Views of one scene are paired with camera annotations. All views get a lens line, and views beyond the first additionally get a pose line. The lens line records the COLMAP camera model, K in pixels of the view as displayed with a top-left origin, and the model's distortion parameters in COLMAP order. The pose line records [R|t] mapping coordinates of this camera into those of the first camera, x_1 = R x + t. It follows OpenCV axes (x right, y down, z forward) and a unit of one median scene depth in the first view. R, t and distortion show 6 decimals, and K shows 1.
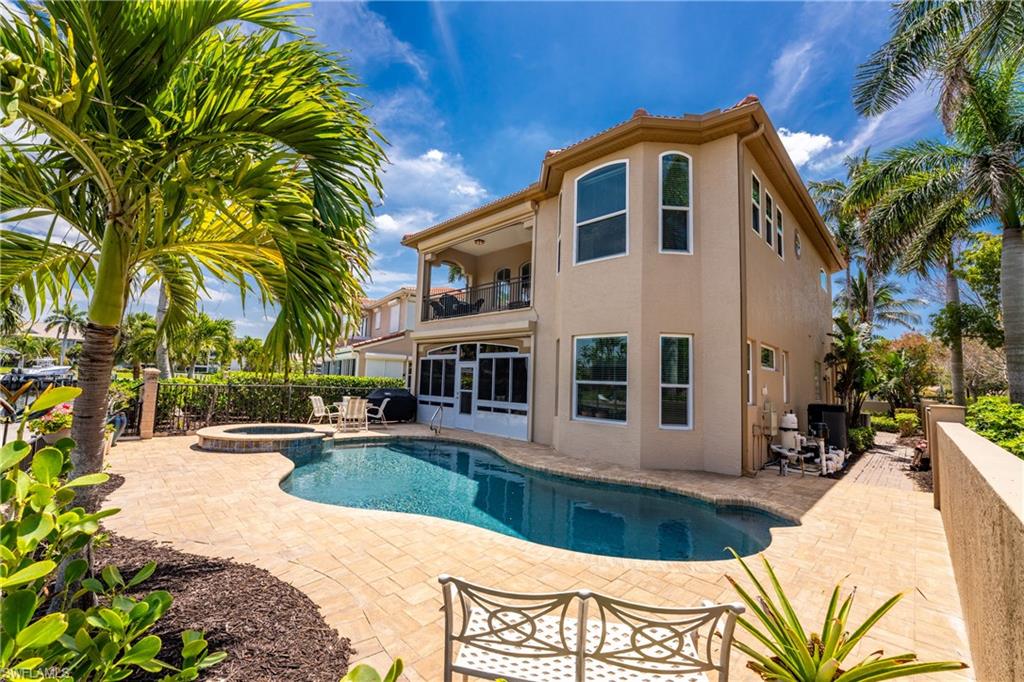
lens RADIAL K [[415.7, 0, 512.0], [0, 415.7, 341.0], [0, 0, 1]] dist [-0.023679, -0.000515]
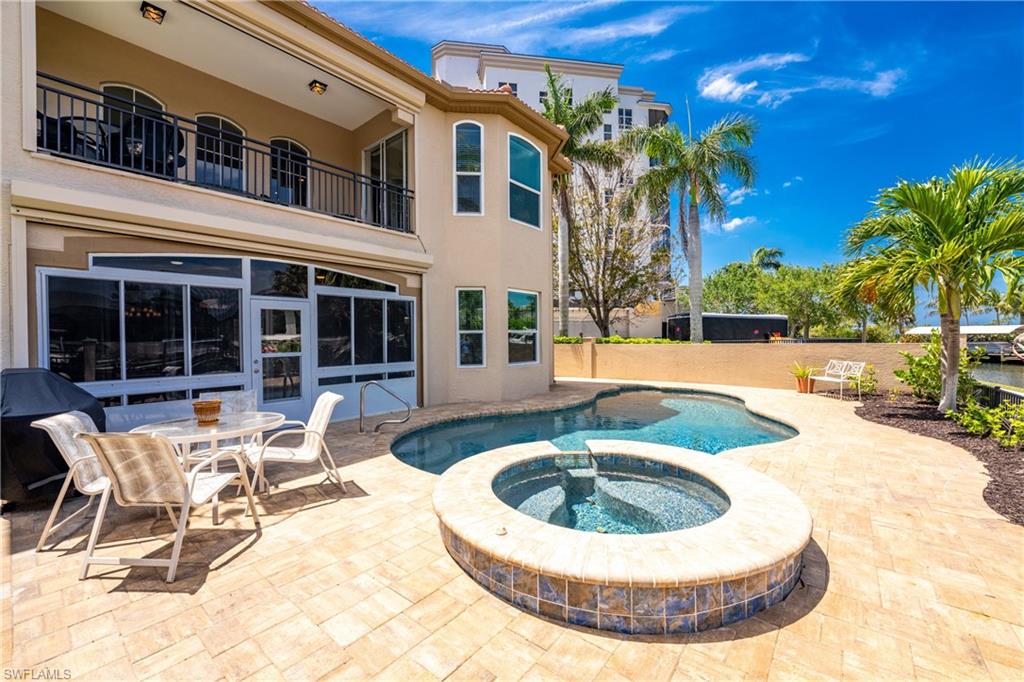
lens RADIAL K [[415.7, 0, 512.0], [0, 415.7, 341.0], [0, 0, 1]] dist [-0.023679, -0.000515]
pose [[-0.091842, -0.041036, 0.994928, -0.715170], [-0.088740, 0.995512, 0.032869, 0.068196], [-0.991812, -0.085271, -0.095072, 0.855987]]
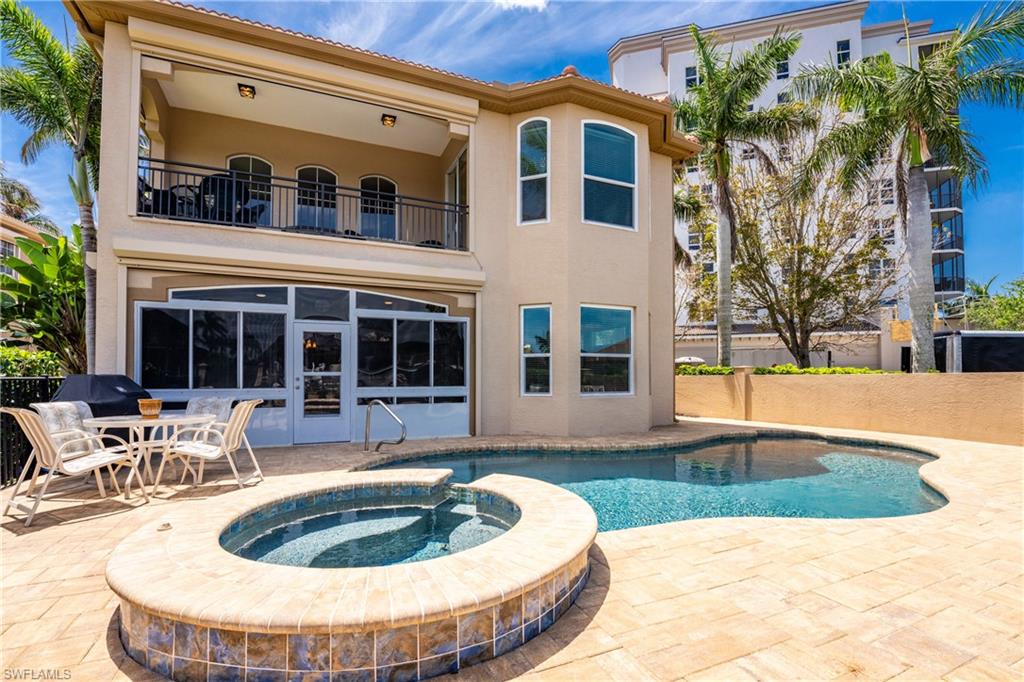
lens RADIAL K [[459.3, 0, 508.7], [0, 459.3, 370.2], [0, 0, 1]] dist [-0.019244, -0.000169]
pose [[0.374360, -0.018846, 0.927092, -0.648333], [-0.074476, 0.995952, 0.050320, 0.073715], [-0.924288, -0.087884, 0.371442, 0.607457]]
